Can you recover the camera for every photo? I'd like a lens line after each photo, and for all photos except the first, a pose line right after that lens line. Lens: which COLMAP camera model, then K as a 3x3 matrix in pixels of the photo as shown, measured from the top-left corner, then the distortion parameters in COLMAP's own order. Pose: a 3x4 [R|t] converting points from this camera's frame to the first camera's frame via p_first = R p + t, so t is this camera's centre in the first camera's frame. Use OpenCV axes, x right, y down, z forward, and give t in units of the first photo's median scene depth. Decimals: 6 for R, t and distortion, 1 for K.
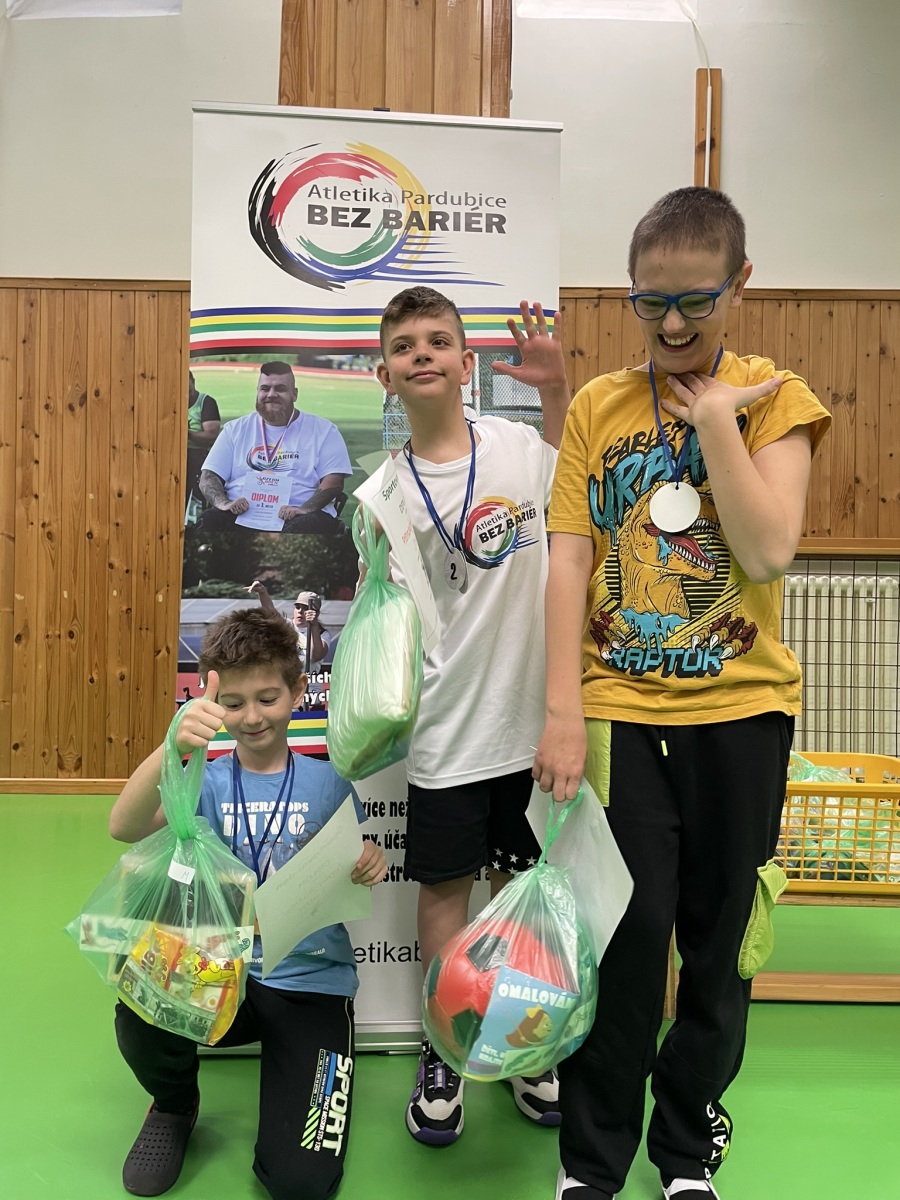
lens RADIAL K [[906.7, 0, 450.0], [0, 906.7, 600.0], [0, 0, 1]] dist [0.092356, -0.134717]
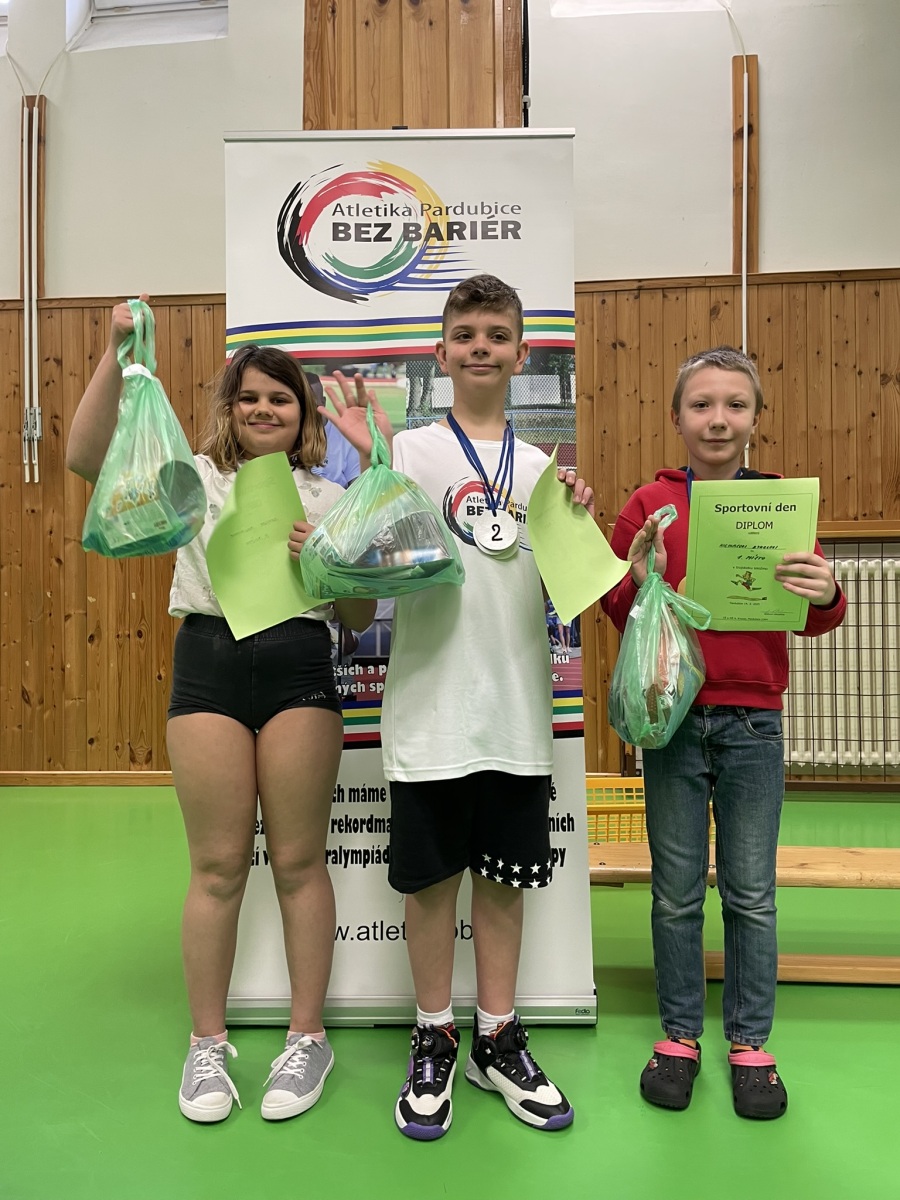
lens RADIAL K [[902.6, 0, 445.9], [0, 902.6, 589.0], [0, 0, 1]] dist [0.091826, -0.133109]
pose [[0.996673, -0.024317, -0.077794, 0.046939], [0.024003, 0.999700, -0.004968, -0.000648], [0.077892, 0.003084, 0.996957, -0.035779]]
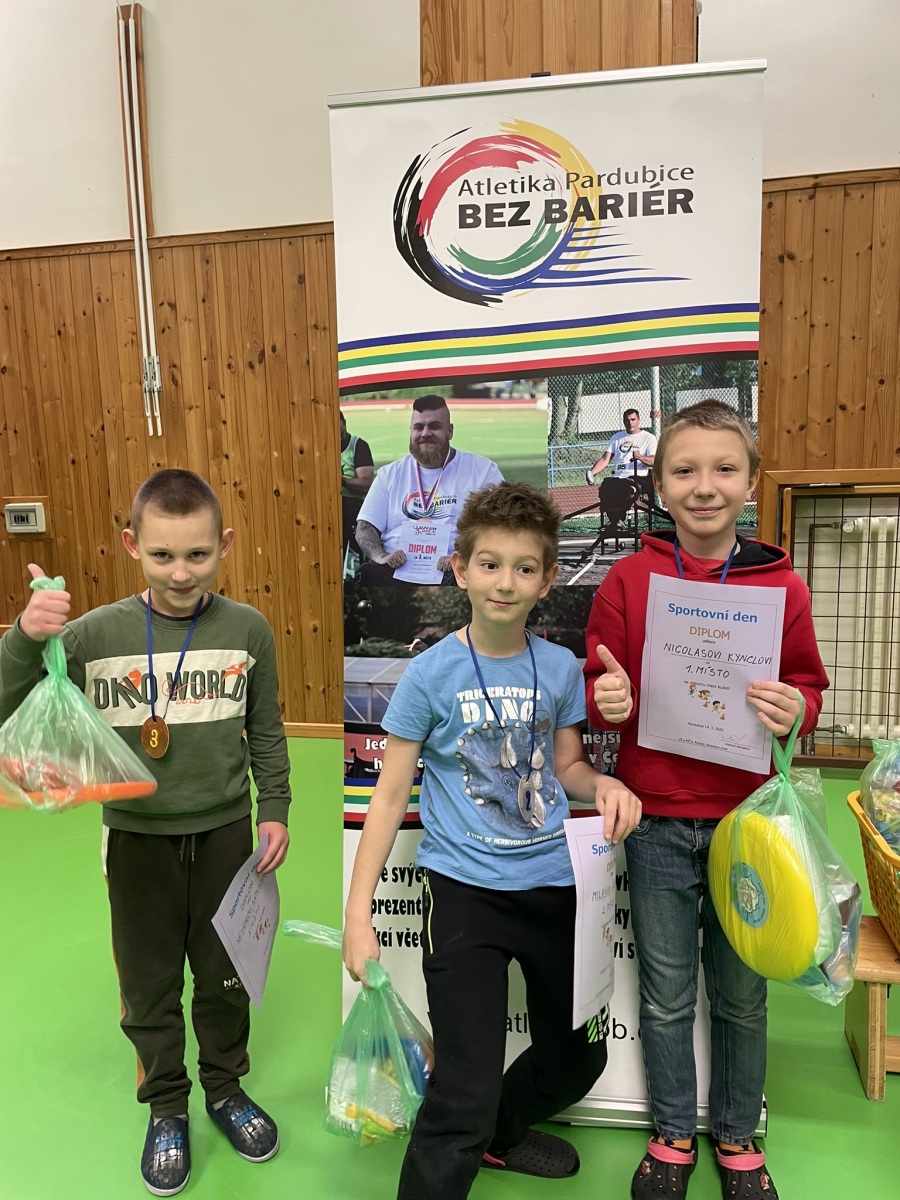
lens RADIAL K [[900.4, 0, 434.0], [0, 900.4, 610.8], [0, 0, 1]] dist [0.097202, -0.126000]
pose [[0.974006, -0.009871, -0.226305, 0.016322], [0.042474, 0.989289, 0.139656, -0.168788], [0.222503, -0.145638, 0.963993, 0.095164]]
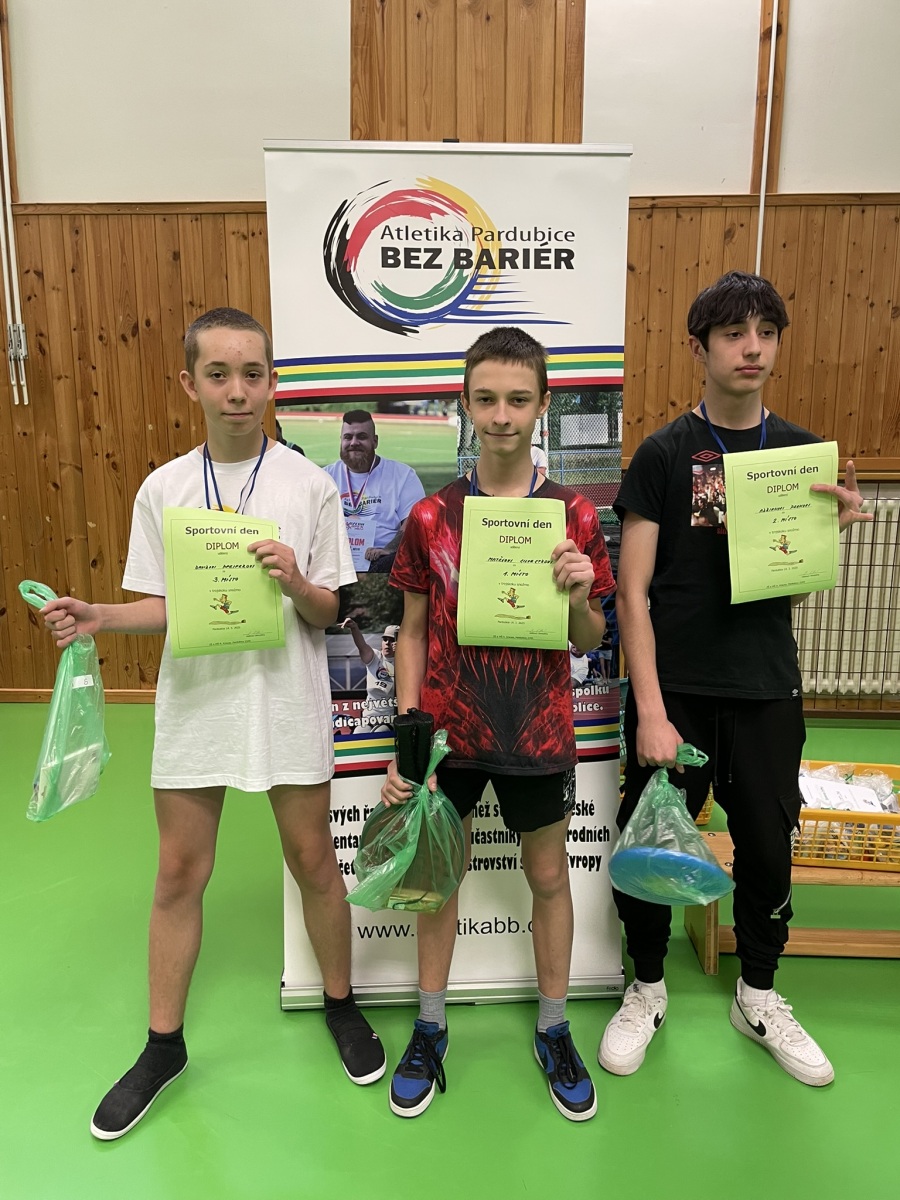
lens RADIAL K [[900.4, 0, 434.0], [0, 900.4, 610.8], [0, 0, 1]] dist [0.097202, -0.126000]
pose [[0.998624, -0.009897, -0.051500, -0.046762], [0.019385, 0.982143, 0.187134, -0.219468], [0.048729, -0.187875, 0.980984, -0.074928]]
